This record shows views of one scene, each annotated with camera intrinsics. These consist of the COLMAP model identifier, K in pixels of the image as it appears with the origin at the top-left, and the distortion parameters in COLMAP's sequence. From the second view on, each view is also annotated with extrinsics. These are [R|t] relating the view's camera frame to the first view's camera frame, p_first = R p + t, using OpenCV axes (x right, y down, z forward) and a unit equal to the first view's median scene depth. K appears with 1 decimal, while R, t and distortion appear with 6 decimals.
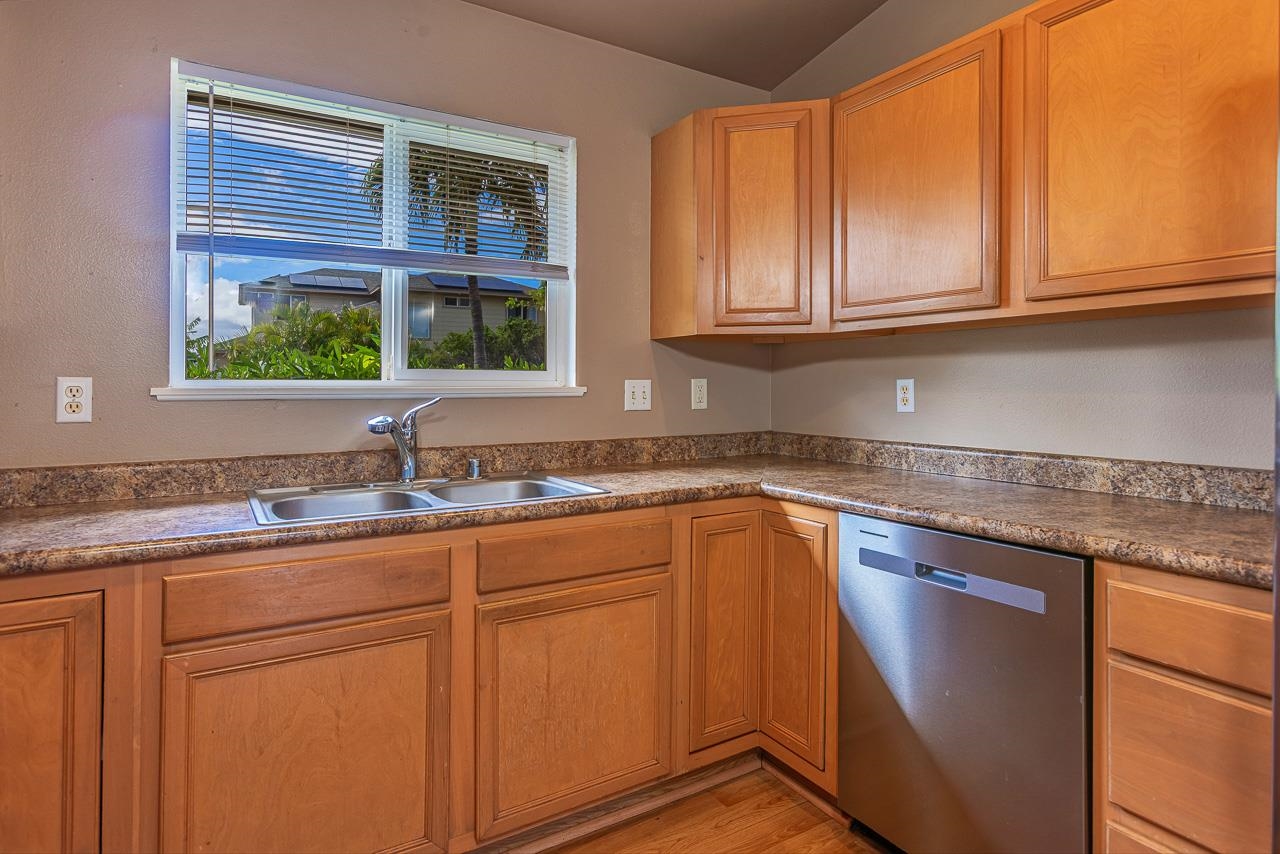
lens RADIAL K [[705.0, 0, 638.5], [0, 705.0, 385.5], [0, 0, 1]] dist [-0.003117, -0.000408]
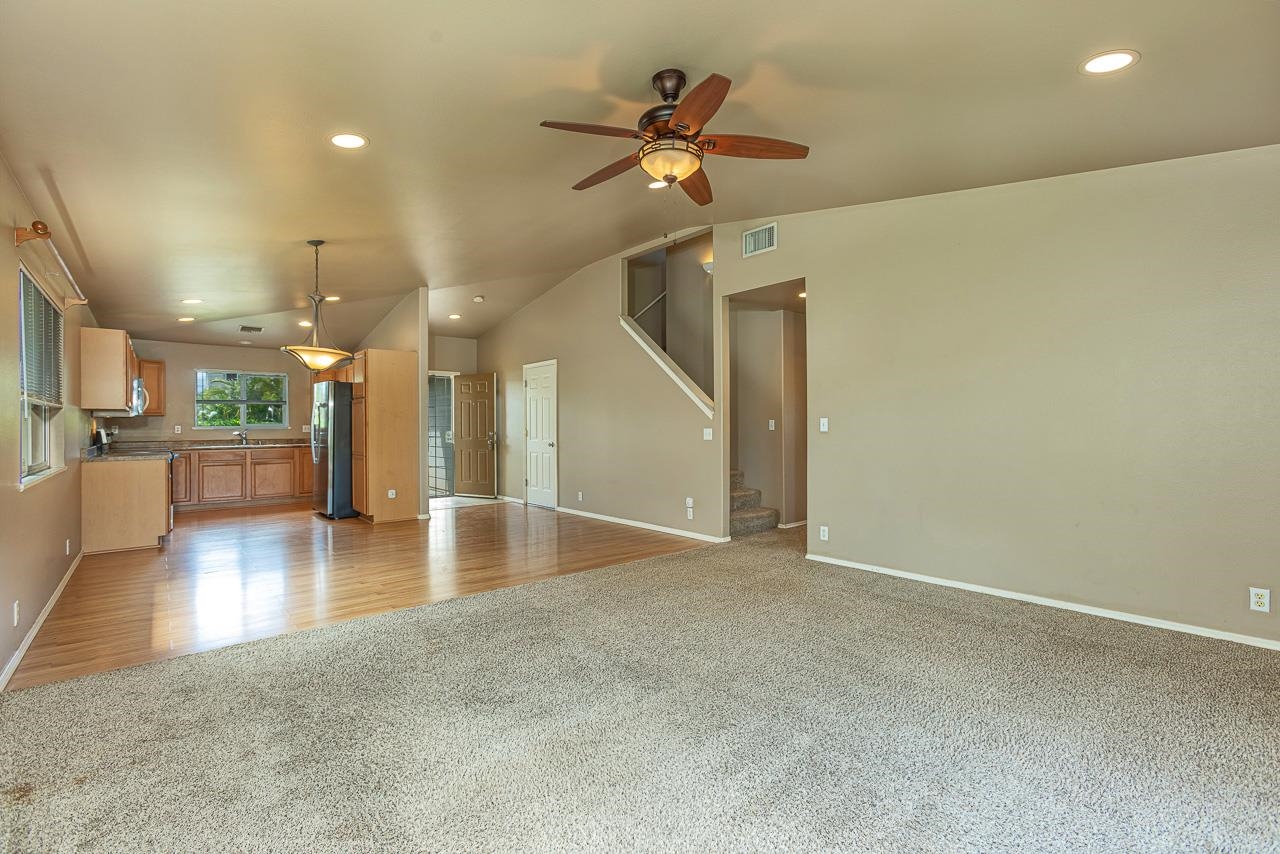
lens RADIAL K [[567.4, 0, 645.1], [0, 567.4, 430.4], [0, 0, 1]] dist [0.004159, 0.000332]
pose [[0.988270, -0.006173, 0.152589, 2.098026], [0.004215, 0.999905, 0.013151, -0.018378], [-0.152656, -0.012354, 0.988202, -3.863117]]
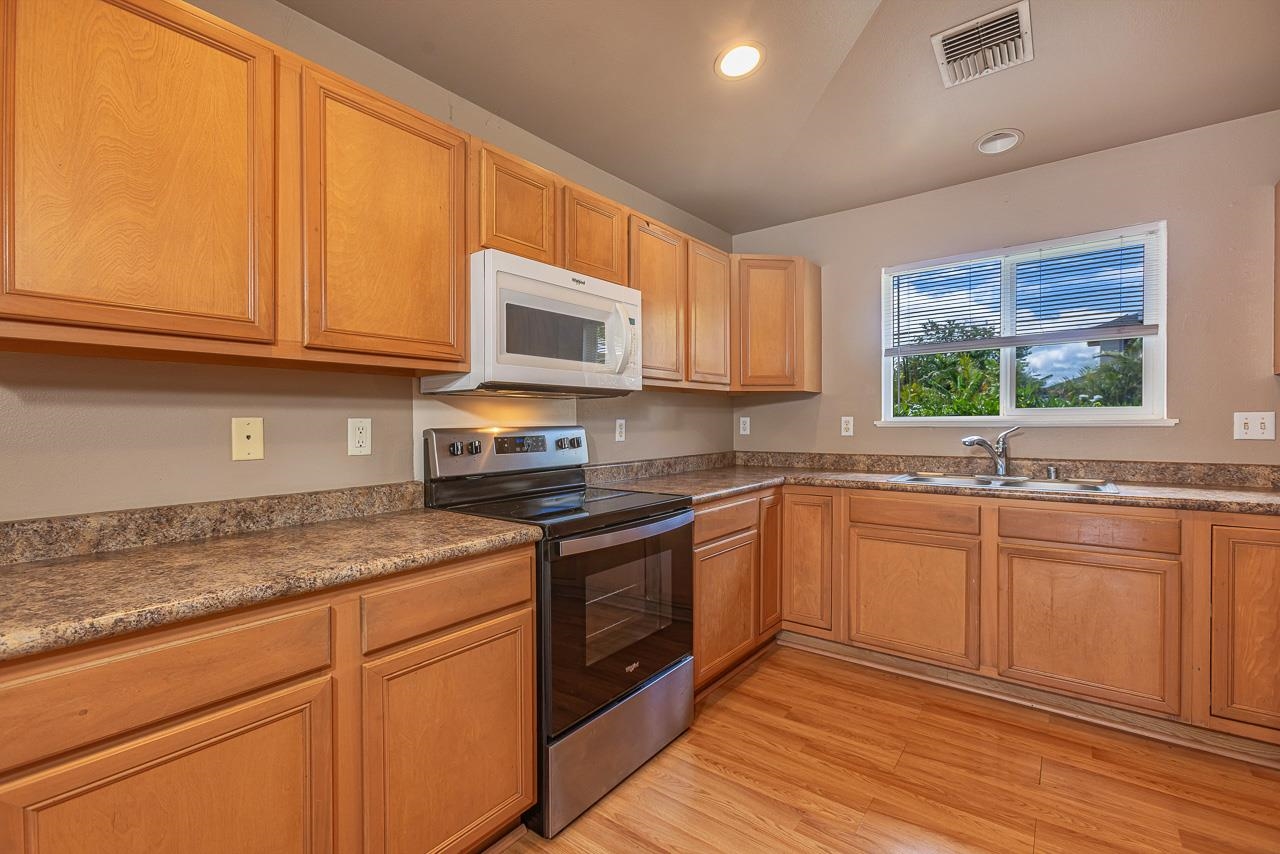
lens RADIAL K [[567.4, 0, 645.0], [0, 567.4, 424.8], [0, 0, 1]] dist [0.004159, 0.000332]
pose [[0.360391, 0.002576, -0.932798, 0.656562], [0.007600, 0.999955, 0.005698, -0.000500], [0.932770, -0.009143, 0.360355, -0.290062]]
